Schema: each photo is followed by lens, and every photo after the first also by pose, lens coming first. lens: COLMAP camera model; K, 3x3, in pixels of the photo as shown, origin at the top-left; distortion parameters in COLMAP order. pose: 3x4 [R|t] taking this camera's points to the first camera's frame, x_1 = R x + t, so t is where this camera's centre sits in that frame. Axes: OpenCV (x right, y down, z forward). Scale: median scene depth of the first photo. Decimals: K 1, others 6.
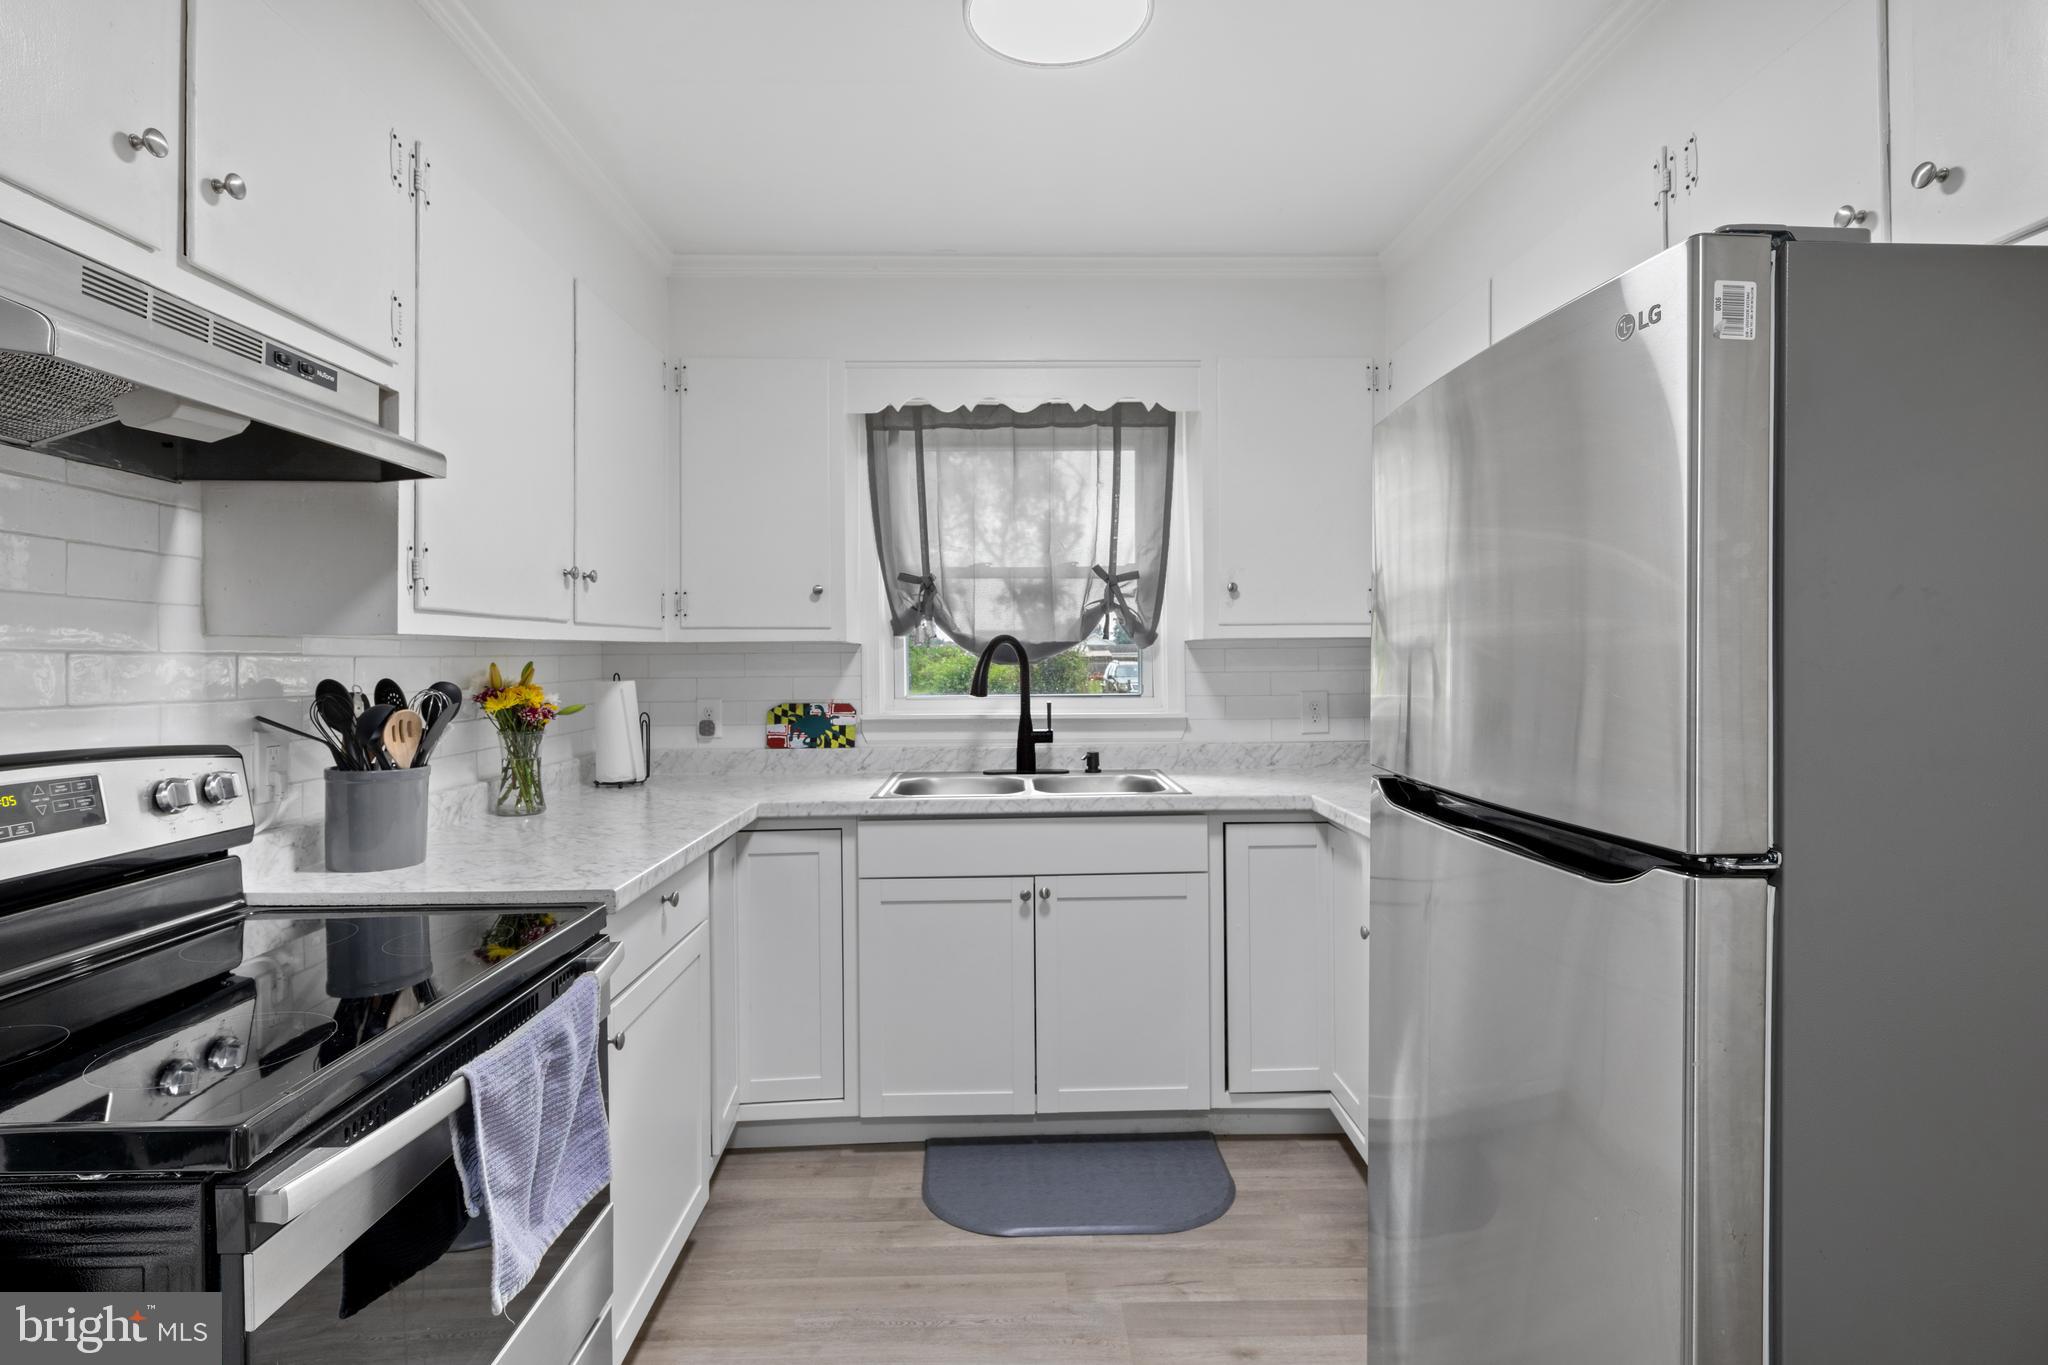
lens RADIAL K [[1007.5, 0, 1020.5], [0, 1007.5, 660.3], [0, 0, 1]] dist [0.003631, -0.000511]
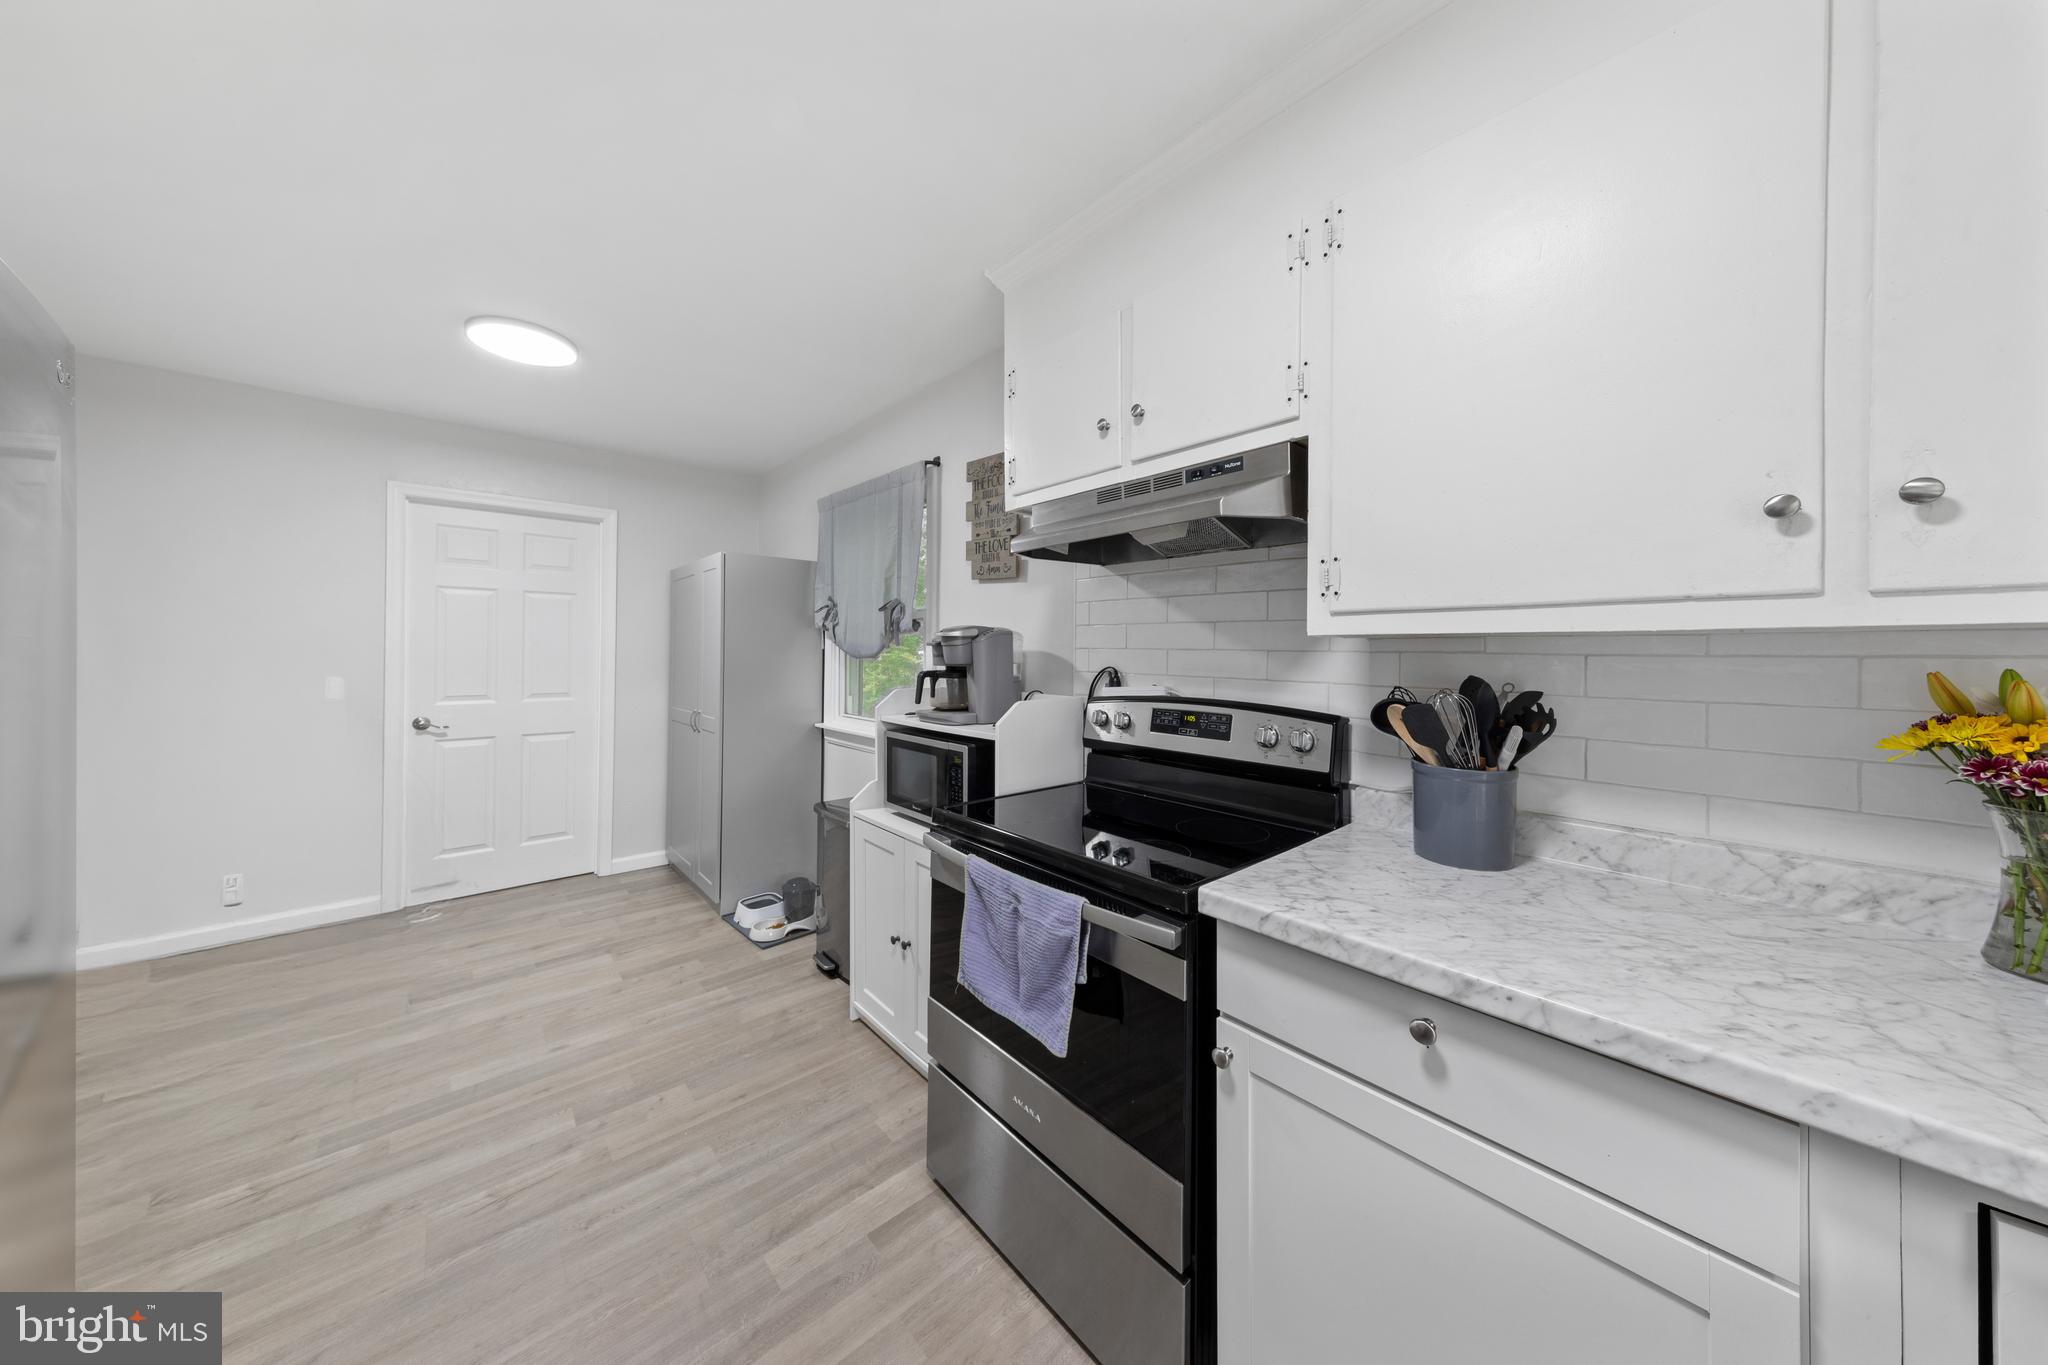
lens RADIAL K [[650.3, 0, 1025.7], [0, 650.3, 647.9], [0, 0, 1]] dist [0.008719, -0.000691]
pose [[-0.760071, -0.004663, -0.649823, 0.081392], [-0.005700, 0.999984, -0.000508, -0.004581], [0.649815, 0.003318, -0.760085, 0.749468]]
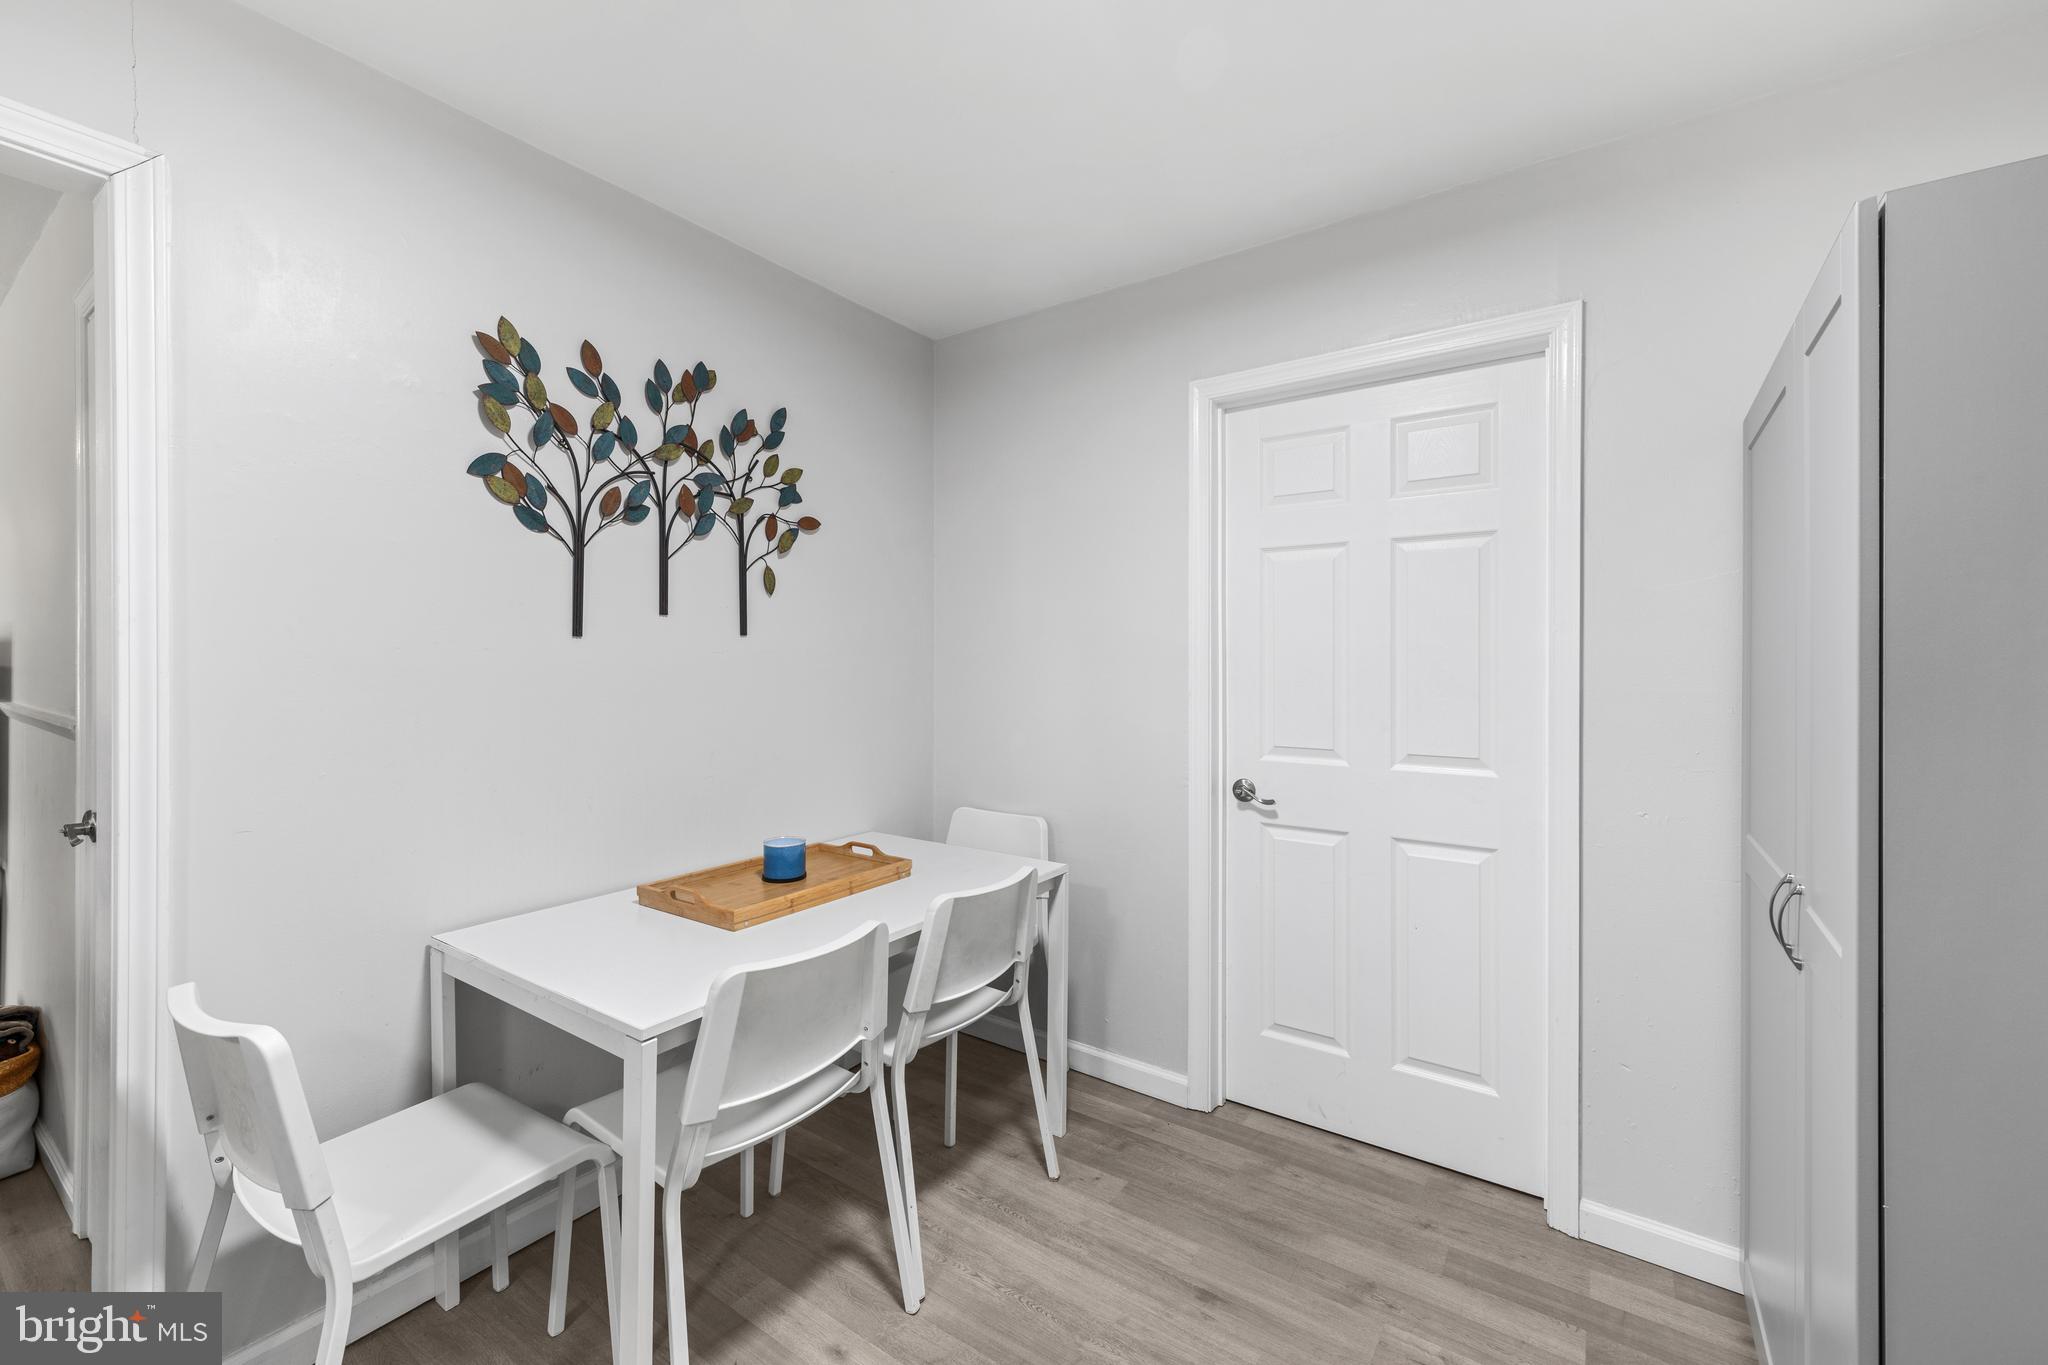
lens RADIAL K [[820.1, 0, 1018.4], [0, 820.1, 663.9], [0, 0, 1]] dist [0.007853, 0.000844]
pose [[-0.805437, 0.004882, 0.592662, -0.163376], [0.007109, 0.999974, 0.001425, 0.001740], [-0.592639, 0.005361, -0.805450, 0.018008]]
